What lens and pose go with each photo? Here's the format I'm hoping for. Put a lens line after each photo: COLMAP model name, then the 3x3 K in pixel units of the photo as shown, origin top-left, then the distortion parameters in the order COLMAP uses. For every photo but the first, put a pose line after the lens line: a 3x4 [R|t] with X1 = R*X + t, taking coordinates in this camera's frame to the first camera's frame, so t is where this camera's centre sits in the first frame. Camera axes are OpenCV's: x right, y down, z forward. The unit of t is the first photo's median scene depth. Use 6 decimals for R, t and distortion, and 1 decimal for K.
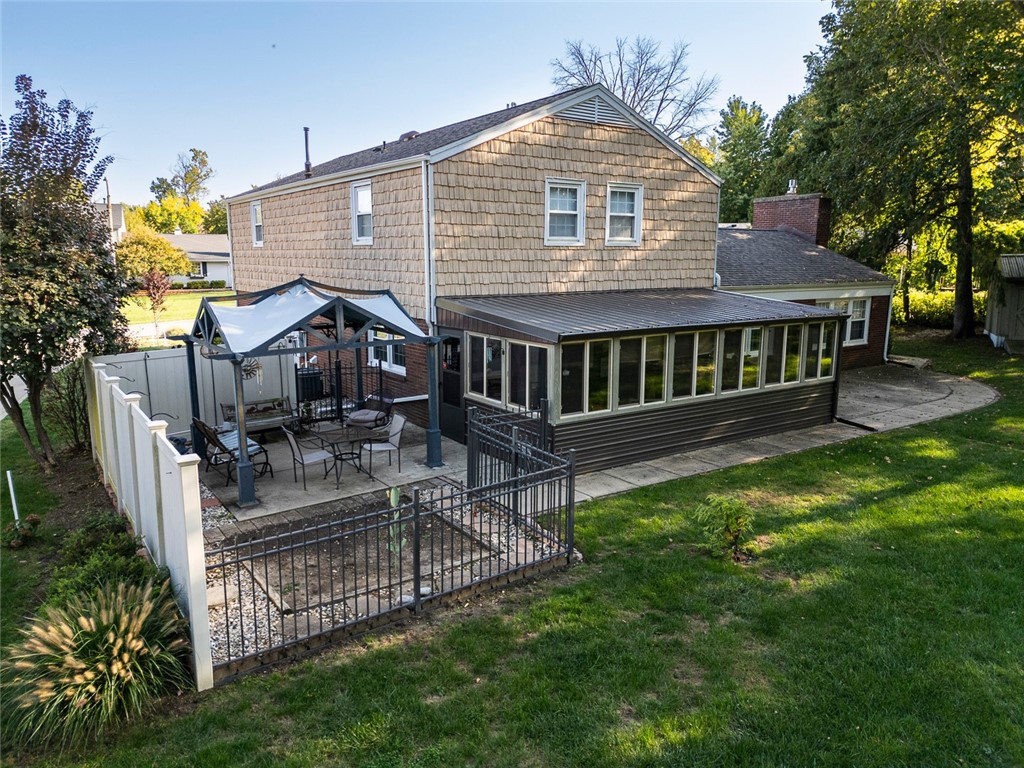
lens RADIAL K [[724.2, 0, 506.8], [0, 724.2, 385.8], [0, 0, 1]] dist [0.046879, -0.004567]
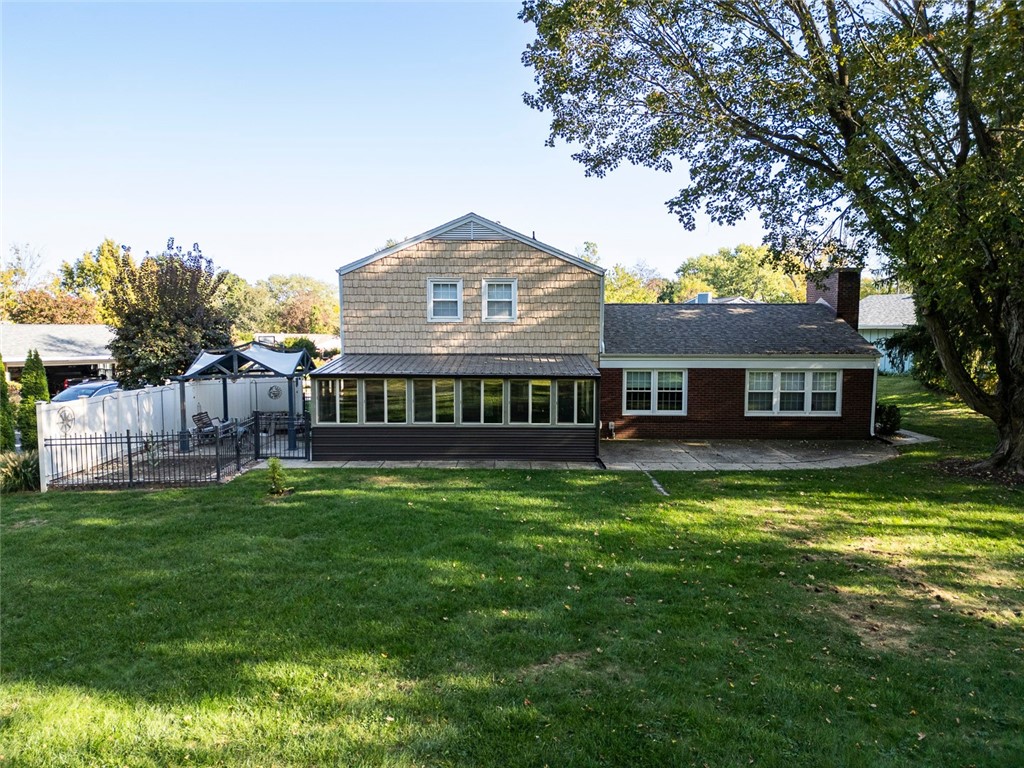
lens RADIAL K [[724.2, 0, 511.3], [0, 724.2, 380.6], [0, 0, 1]] dist [0.046879, -0.004567]
pose [[0.828643, 0.040180, -0.558334, 1.006378], [-0.098582, 0.992306, -0.074898, 0.020873], [0.551029, 0.117106, 0.826228, -0.124329]]
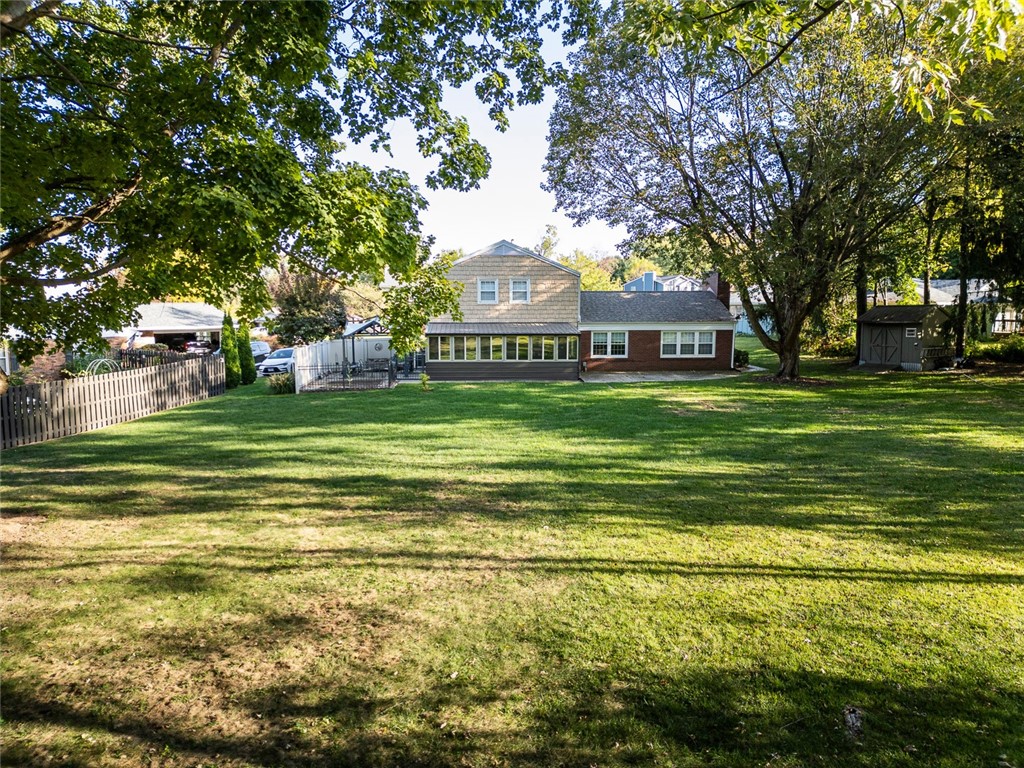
lens RADIAL K [[724.2, 0, 514.1], [0, 724.2, 388.1], [0, 0, 1]] dist [0.046879, -0.004567]
pose [[0.864232, 0.059012, -0.499621, 1.410533], [-0.086705, 0.995708, -0.032375, 0.167565], [0.495566, 0.071299, 0.865639, -1.085695]]
